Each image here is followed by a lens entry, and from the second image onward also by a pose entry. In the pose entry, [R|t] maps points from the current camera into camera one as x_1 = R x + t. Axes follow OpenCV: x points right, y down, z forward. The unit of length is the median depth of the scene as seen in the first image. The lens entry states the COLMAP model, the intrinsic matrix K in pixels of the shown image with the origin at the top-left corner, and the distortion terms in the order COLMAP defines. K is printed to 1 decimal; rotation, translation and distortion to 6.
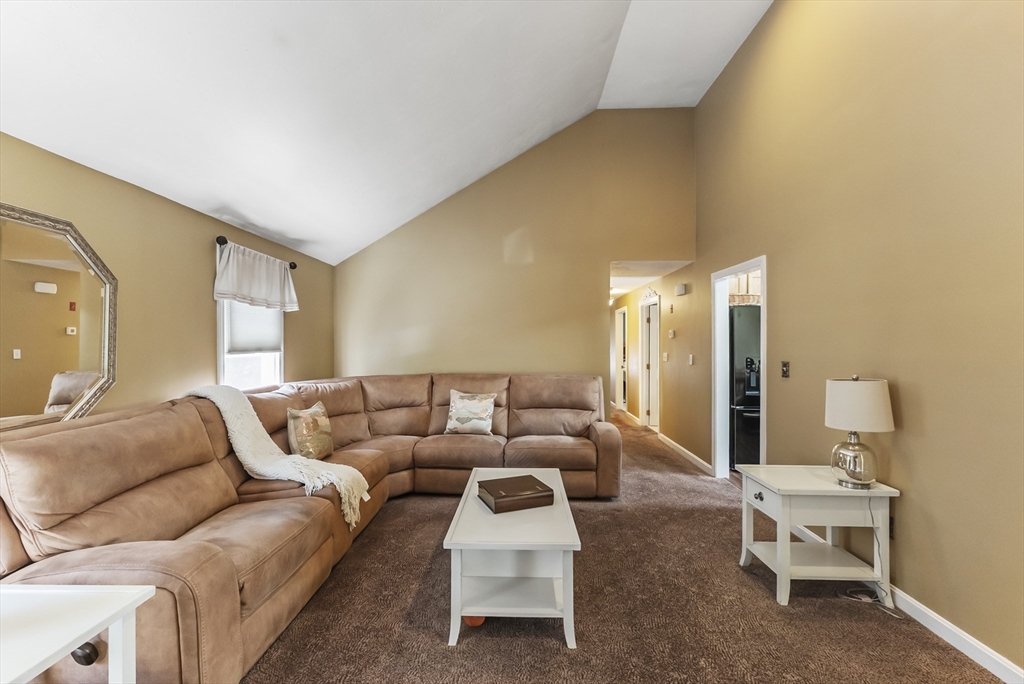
lens RADIAL K [[424.9, 0, 511.7], [0, 424.9, 335.4], [0, 0, 1]] dist [-0.000651, 0.000033]
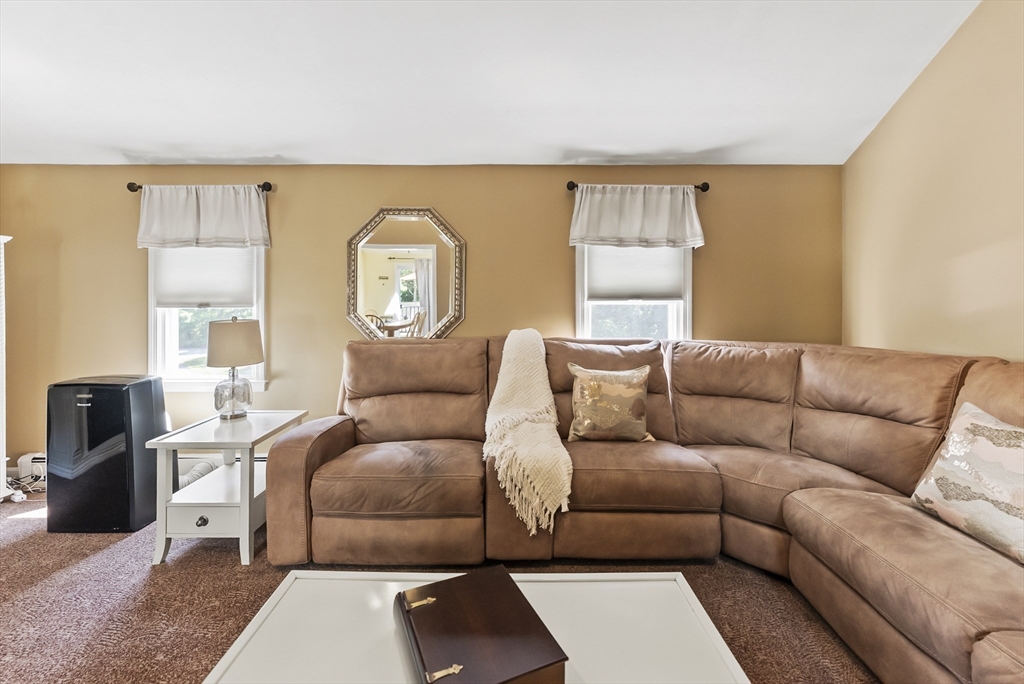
lens RADIAL K [[435.8, 0, 510.8], [0, 435.8, 300.2], [0, 0, 1]] dist [-0.000782, -0.000009]
pose [[0.034237, 0.002758, -0.999410, 0.270949], [0.018050, 0.999831, 0.003377, 0.031285], [0.999251, -0.018155, 0.034181, 0.670146]]
